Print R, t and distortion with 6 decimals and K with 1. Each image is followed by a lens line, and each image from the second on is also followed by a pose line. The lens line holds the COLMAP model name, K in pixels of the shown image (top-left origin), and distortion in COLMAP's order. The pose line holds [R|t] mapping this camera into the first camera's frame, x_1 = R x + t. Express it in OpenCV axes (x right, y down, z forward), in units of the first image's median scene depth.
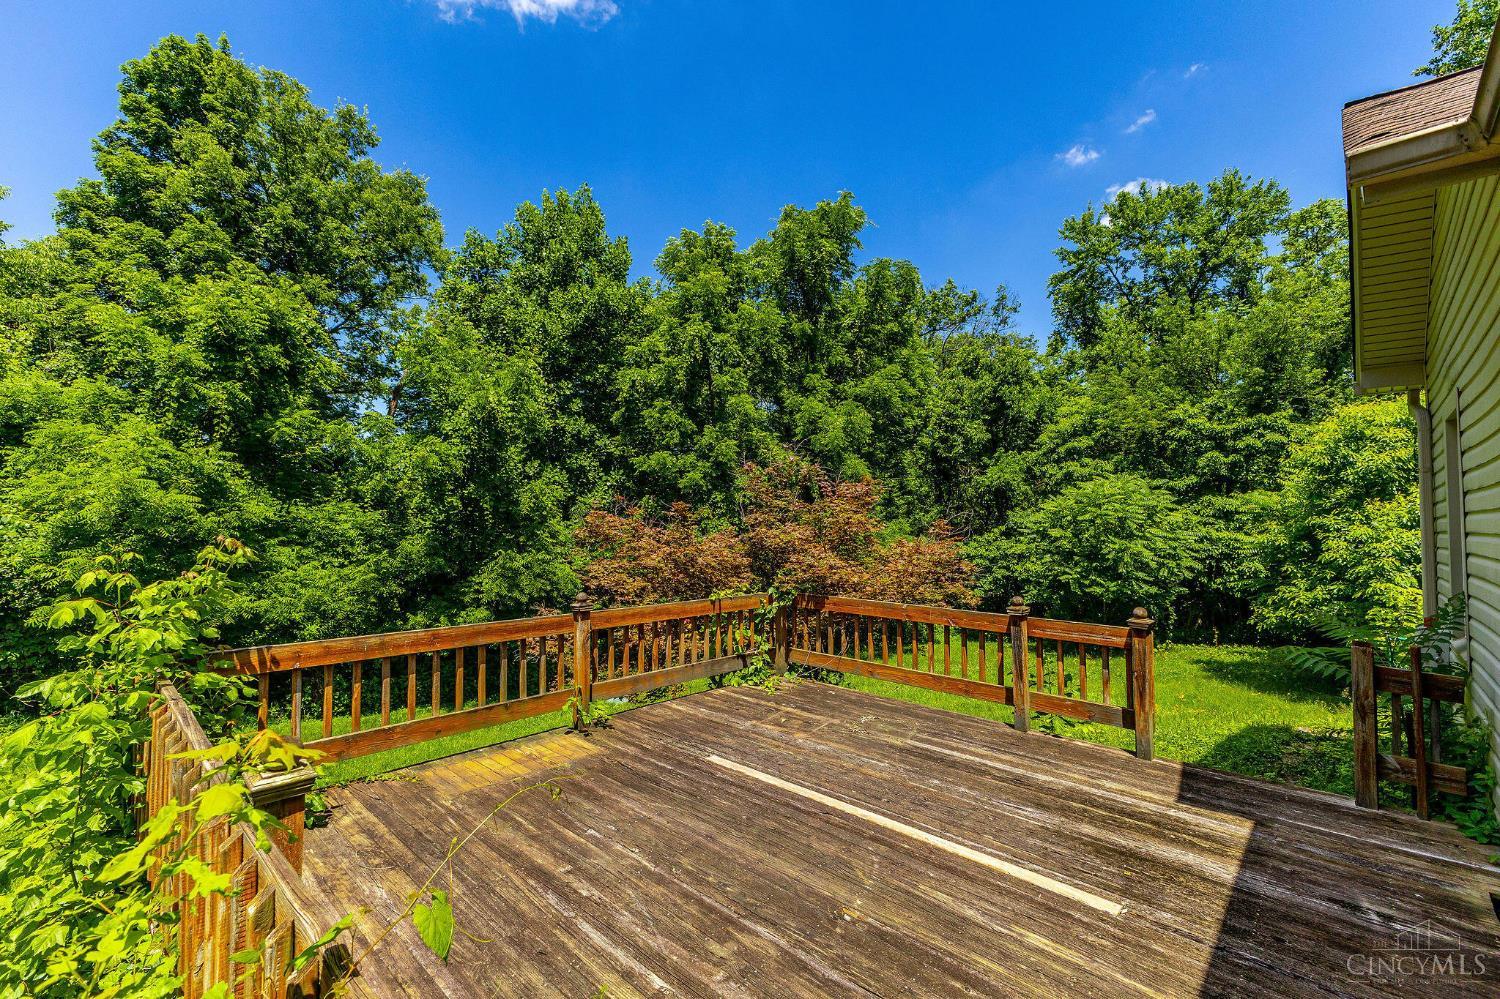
lens RADIAL K [[655.7, 0, 752.9], [0, 655.7, 490.3], [0, 0, 1]] dist [0.009882, -0.000037]
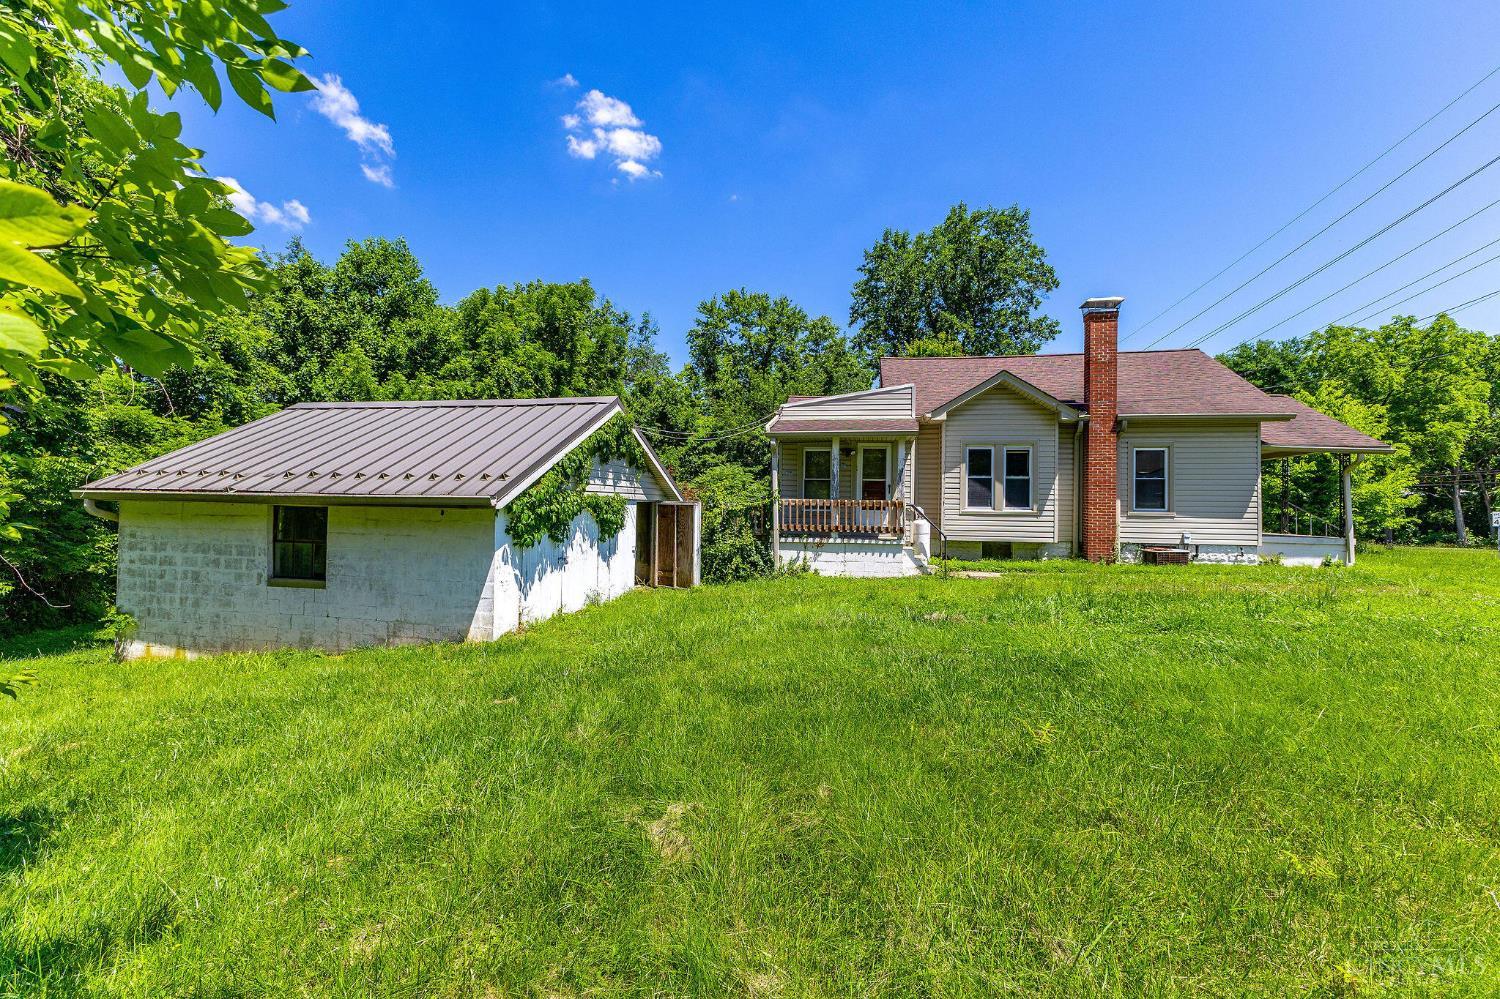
lens RADIAL K [[655.7, 0, 752.9], [0, 655.7, 490.3], [0, 0, 1]] dist [0.009882, -0.000037]
pose [[0.835081, 0.011064, 0.550015, -0.355750], [-0.035529, 0.998795, 0.033853, -0.011617], [-0.548978, -0.047811, 0.834468, -0.517450]]
